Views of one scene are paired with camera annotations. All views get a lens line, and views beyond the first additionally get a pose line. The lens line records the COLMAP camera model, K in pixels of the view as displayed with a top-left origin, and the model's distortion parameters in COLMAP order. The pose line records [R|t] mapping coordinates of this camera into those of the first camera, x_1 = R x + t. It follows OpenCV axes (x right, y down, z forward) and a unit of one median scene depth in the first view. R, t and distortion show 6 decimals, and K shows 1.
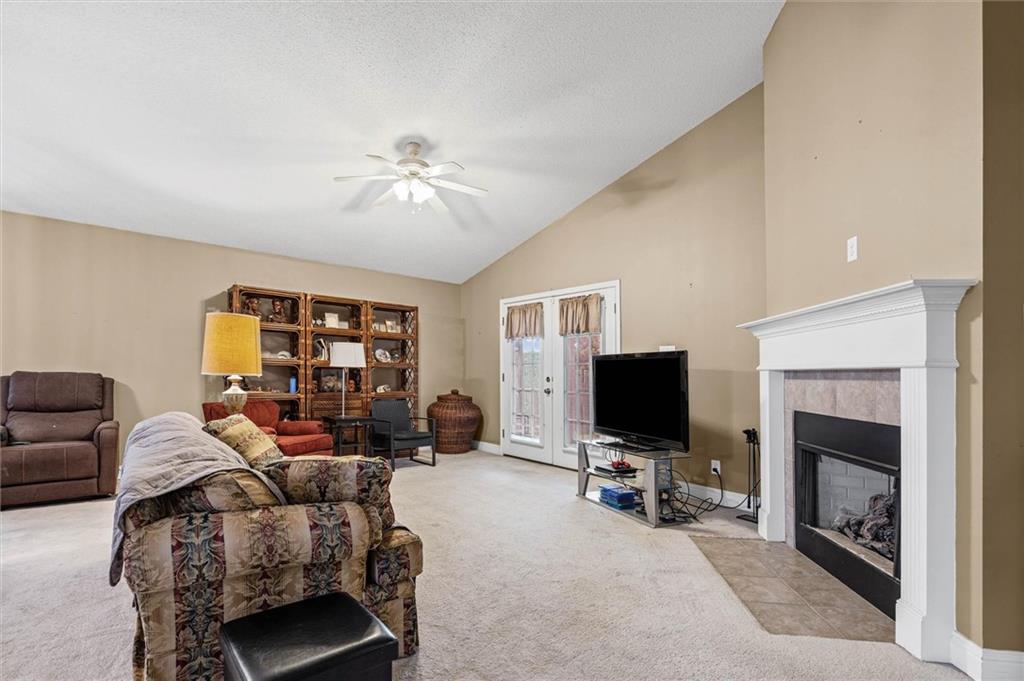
lens RADIAL K [[473.3, 0, 502.7], [0, 473.3, 369.0], [0, 0, 1]] dist [-0.015000, 0.000497]
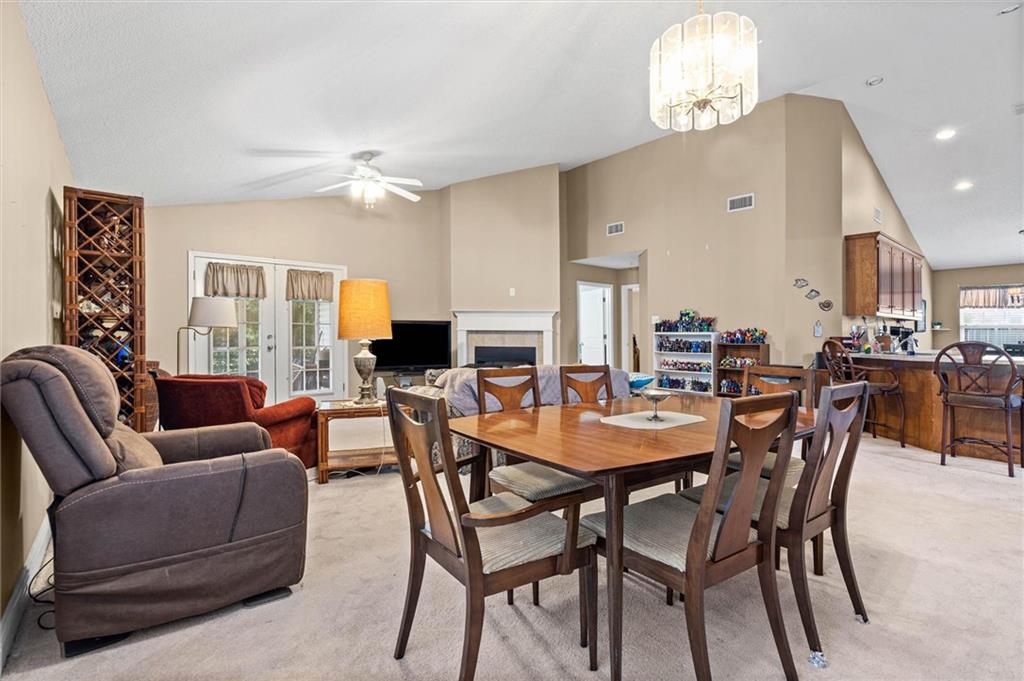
lens RADIAL K [[459.6, 0, 524.0], [0, 459.6, 333.6], [0, 0, 1]] dist [0.010231, 0.000304]
pose [[-0.004482, -0.014115, 0.999890, -1.436172], [-0.012564, 0.999822, 0.014057, -0.014953], [-0.999911, -0.012500, -0.004658, 0.586930]]
